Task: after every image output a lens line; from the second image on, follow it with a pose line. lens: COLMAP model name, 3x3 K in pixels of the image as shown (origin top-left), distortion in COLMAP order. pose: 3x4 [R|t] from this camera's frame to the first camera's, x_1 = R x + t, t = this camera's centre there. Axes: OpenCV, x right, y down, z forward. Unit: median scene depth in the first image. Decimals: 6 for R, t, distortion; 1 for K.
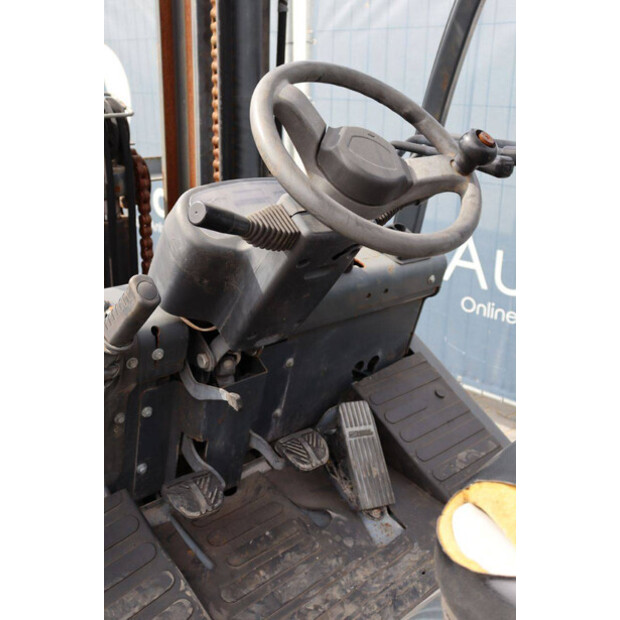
lens RADIAL K [[690.7, 0, 310.1], [0, 690.7, 309.6], [0, 0, 1]] dist [-0.000257, 0.000000]
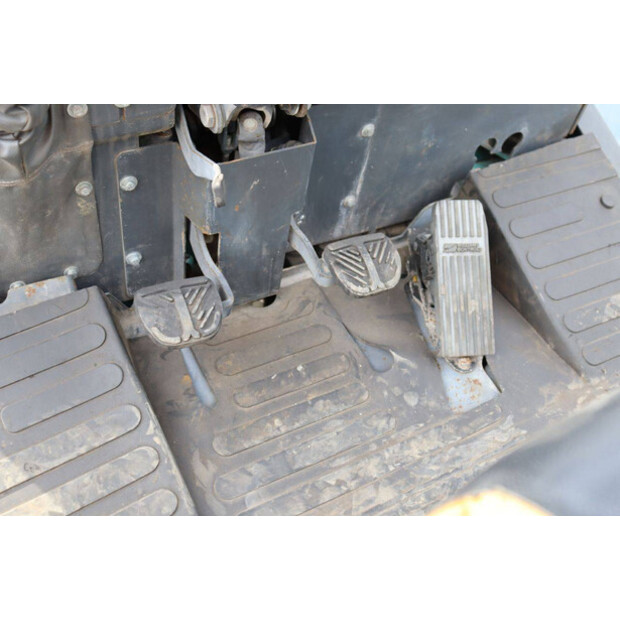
lens RADIAL K [[768.5, 0, 309.3], [0, 768.5, 308.1], [0, 0, 1]] dist [-0.008719, 0.000000]
pose [[0.963983, 0.161383, -0.211407, 0.108020], [-0.084083, 0.939022, 0.333419, -0.004068], [0.252324, -0.303634, 0.918770, 0.283656]]
